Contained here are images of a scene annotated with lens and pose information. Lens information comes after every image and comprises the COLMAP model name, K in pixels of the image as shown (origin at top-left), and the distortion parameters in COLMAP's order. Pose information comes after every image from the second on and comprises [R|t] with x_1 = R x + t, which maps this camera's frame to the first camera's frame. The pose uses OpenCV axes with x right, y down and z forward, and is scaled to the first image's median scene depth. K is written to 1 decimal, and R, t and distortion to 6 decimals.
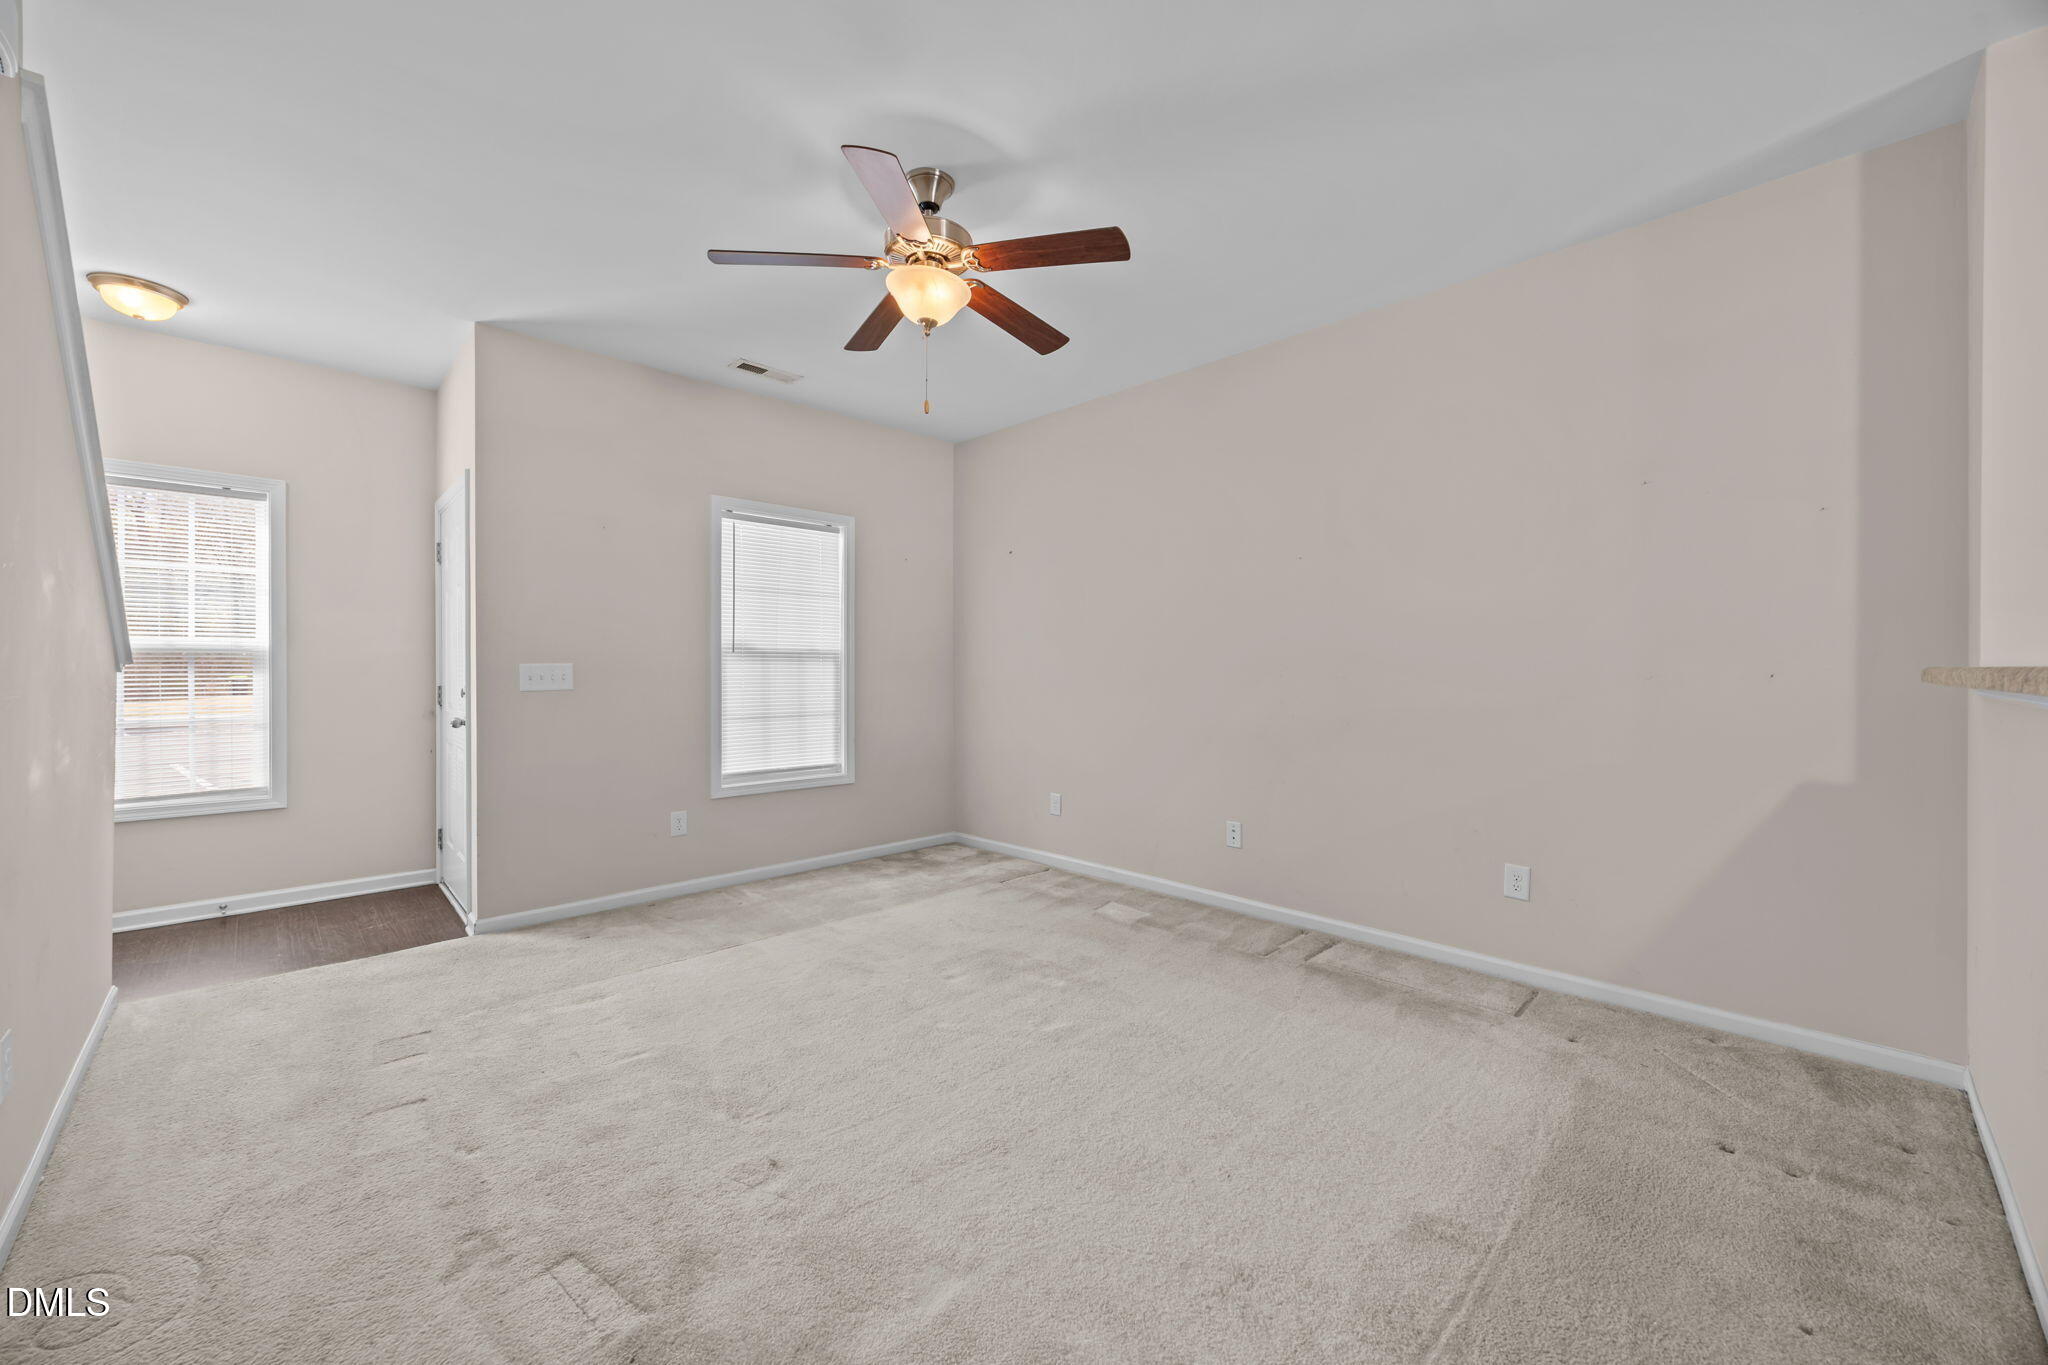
lens RADIAL K [[801.2, 0, 1010.7], [0, 801.2, 666.7], [0, 0, 1]] dist [0.001680, -0.000678]
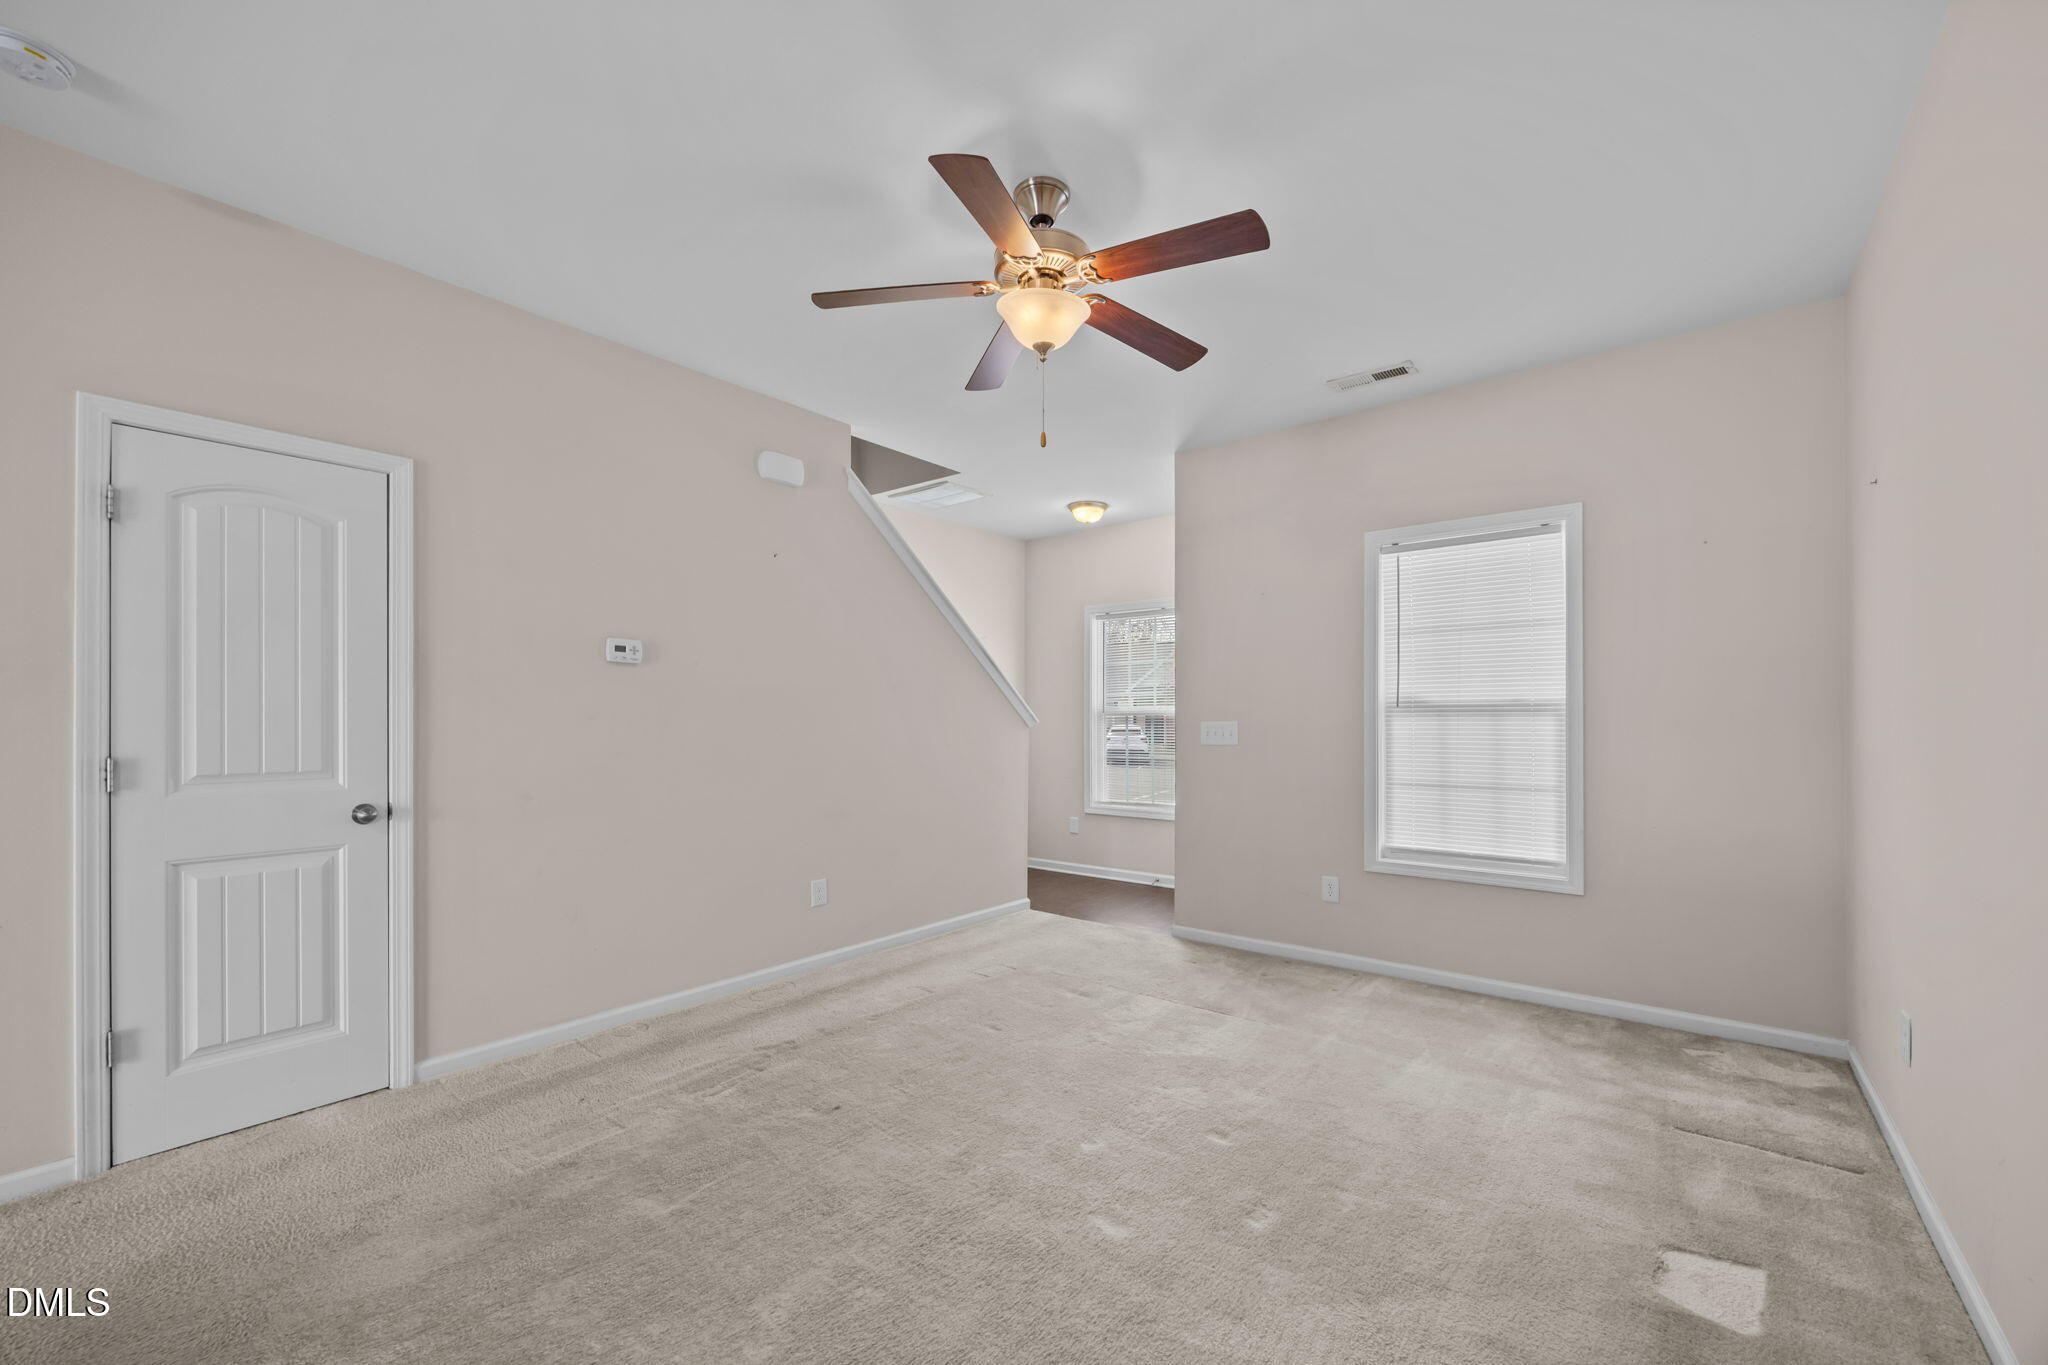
lens RADIAL K [[801.2, 0, 1050.8], [0, 801.2, 719.1], [0, 0, 1]] dist [0.001680, -0.000678]
pose [[0.131444, -0.004023, -0.991315, 0.456997], [0.006281, 0.999975, -0.003225, -0.004839], [0.991304, -0.005802, 0.131466, 0.512968]]
